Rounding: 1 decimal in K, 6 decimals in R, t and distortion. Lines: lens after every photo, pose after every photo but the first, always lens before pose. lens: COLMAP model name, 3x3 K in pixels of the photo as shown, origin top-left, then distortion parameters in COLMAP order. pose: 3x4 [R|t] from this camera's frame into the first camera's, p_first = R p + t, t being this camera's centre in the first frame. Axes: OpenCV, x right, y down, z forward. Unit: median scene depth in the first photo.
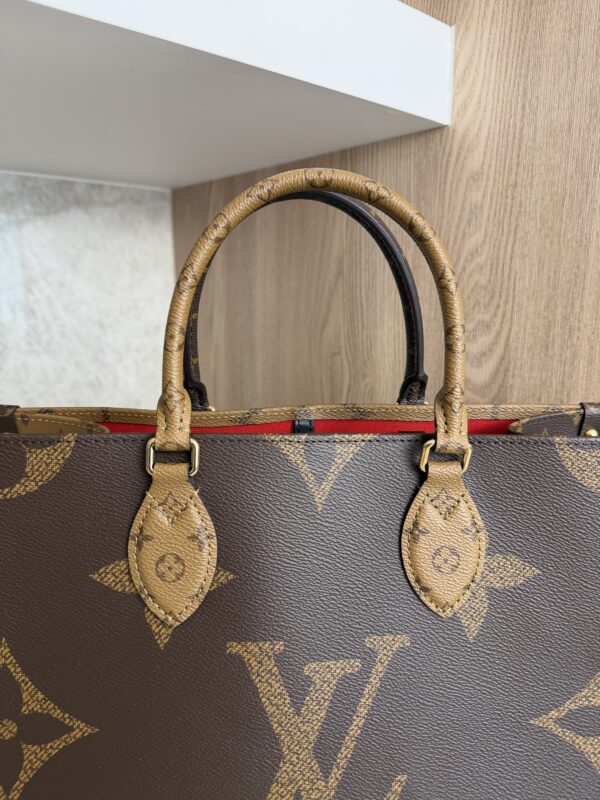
lens RADIAL K [[573.1, 0, 309.1], [0, 573.1, 401.3], [0, 0, 1]] dist [-0.009434, -0.040988]
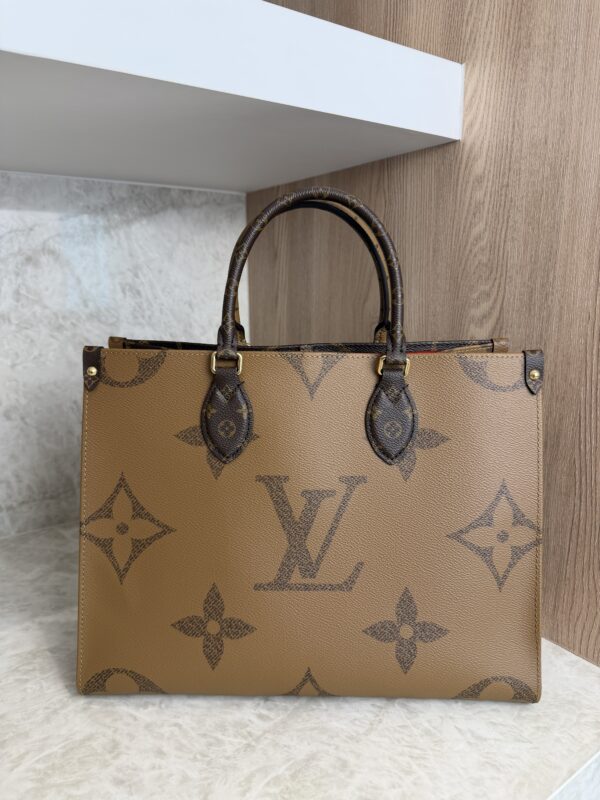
lens RADIAL K [[577.5, 0, 303.6], [0, 577.5, 401.5], [0, 0, 1]] dist [0.000227, -0.022083]
pose [[0.992857, 0.015145, -0.118346, 0.056206], [-0.014413, 0.999871, 0.007036, 0.107418], [0.118437, -0.005280, 0.992948, -0.351250]]
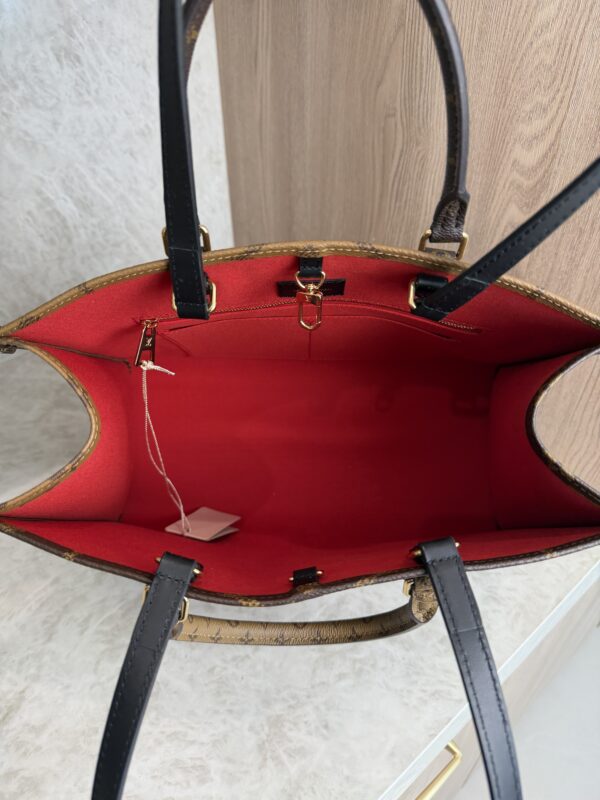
lens RADIAL K [[584.9, 0, 299.6], [0, 584.9, 404.5], [0, 0, 1]] dist [-0.030725, 0.004679]
pose [[0.998877, 0.019194, -0.043310, -0.075848], [0.004448, 0.872202, 0.489125, -0.178987], [0.047164, -0.488768, 0.871138, -0.195702]]
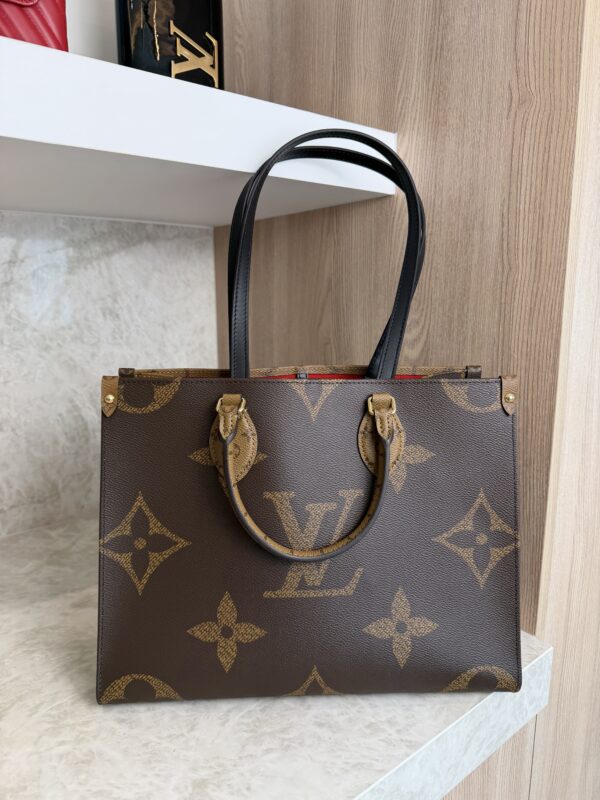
lens RADIAL K [[574.4, 0, 302.7], [0, 574.4, 401.9], [0, 0, 1]] dist [0.022863, -0.050190]
pose [[0.998569, 0.003111, -0.053384, 0.079950], [-0.003873, 0.999892, -0.014169, 0.112729], [0.053334, 0.014356, 0.998474, -0.601369]]
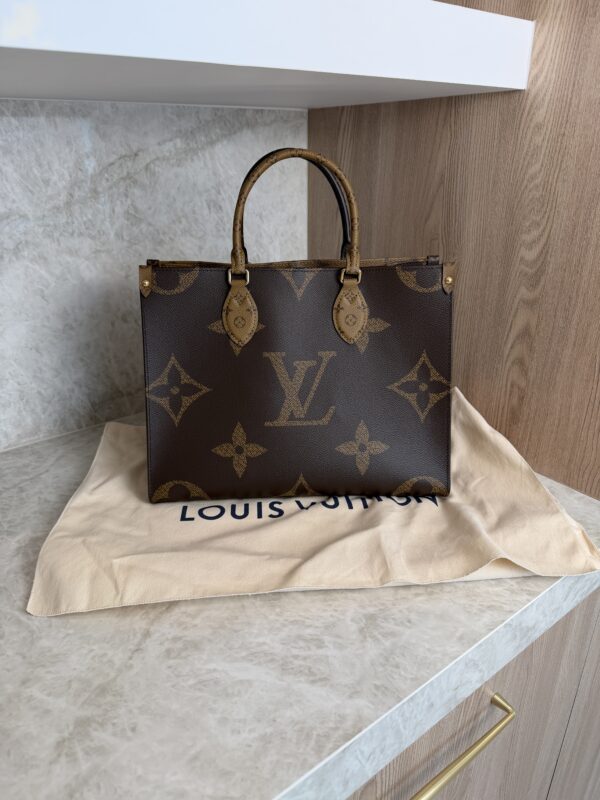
lens RADIAL K [[575.2, 0, 299.1], [0, 575.2, 404.4], [0, 0, 1]] dist [-0.003533, -0.008811]
pose [[0.995467, 0.027840, -0.090940, -0.203086], [-0.007300, 0.975742, 0.218802, 0.016919], [0.094825, -0.217146, 0.971522, -0.768537]]
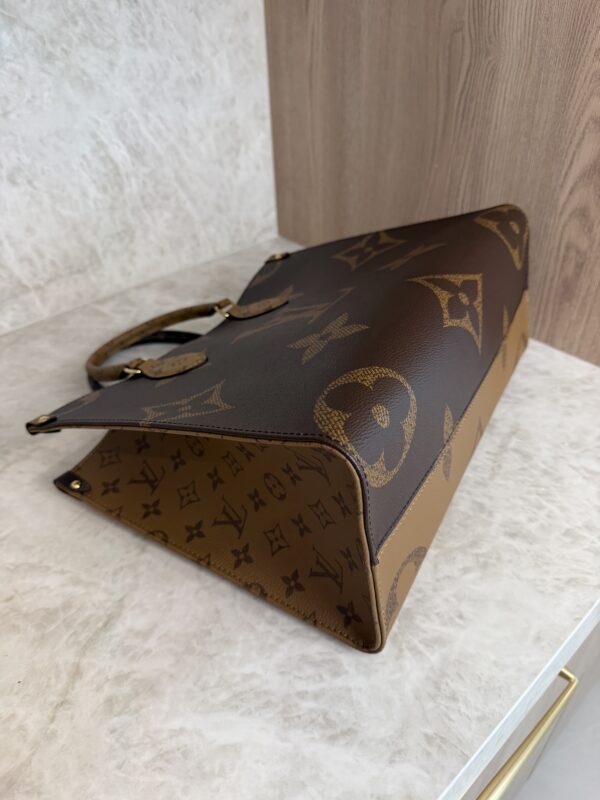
lens RADIAL K [[589.0, 0, 299.6], [0, 589.0, 402.4], [0, 0, 1]] dist [-0.030692, 0.002968]
pose [[0.999065, -0.022627, -0.036848, -0.268143], [0.036333, 0.901319, 0.431630, 0.073283], [0.023445, -0.432565, 0.901298, -0.283381]]
